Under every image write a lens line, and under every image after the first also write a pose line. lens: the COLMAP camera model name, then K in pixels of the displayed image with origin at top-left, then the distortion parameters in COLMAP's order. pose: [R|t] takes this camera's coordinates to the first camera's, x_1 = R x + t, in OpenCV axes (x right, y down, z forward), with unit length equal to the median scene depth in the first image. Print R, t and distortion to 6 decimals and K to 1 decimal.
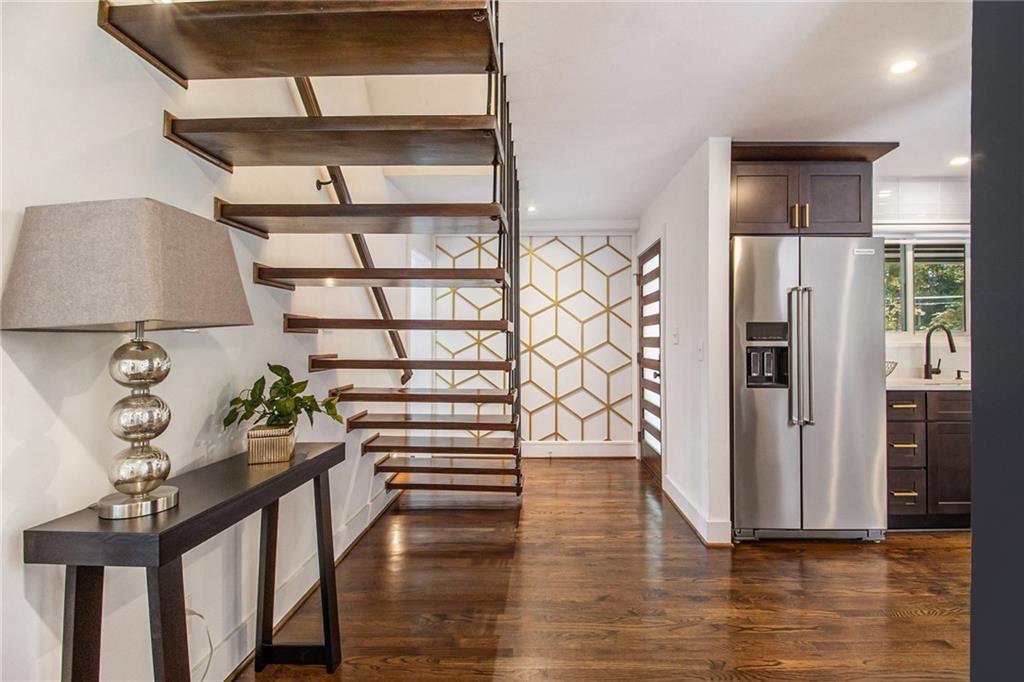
lens RADIAL K [[477.4, 0, 521.0], [0, 477.4, 329.7], [0, 0, 1]] dist [0.014994, -0.023077]
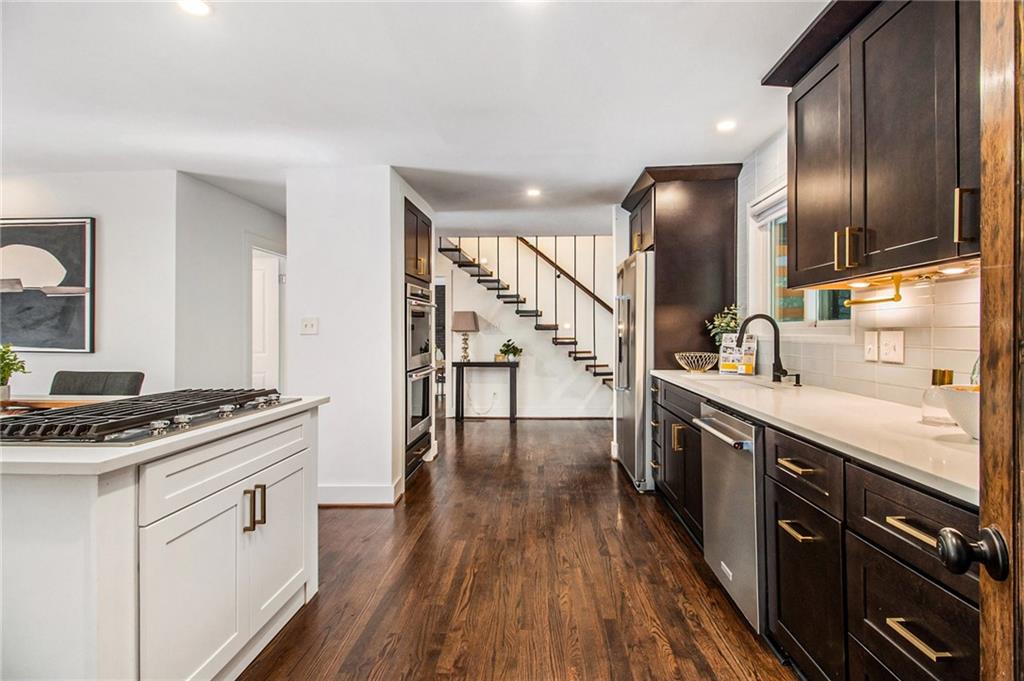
lens RADIAL K [[470.1, 0, 530.7], [0, 470.1, 335.5], [0, 0, 1]] dist [-0.016455, 0.000016]
pose [[0.004638, 0.008155, -0.999956, 1.938304], [0.025302, 0.999646, 0.008270, 0.010558], [0.999669, -0.025339, 0.004430, 0.693176]]
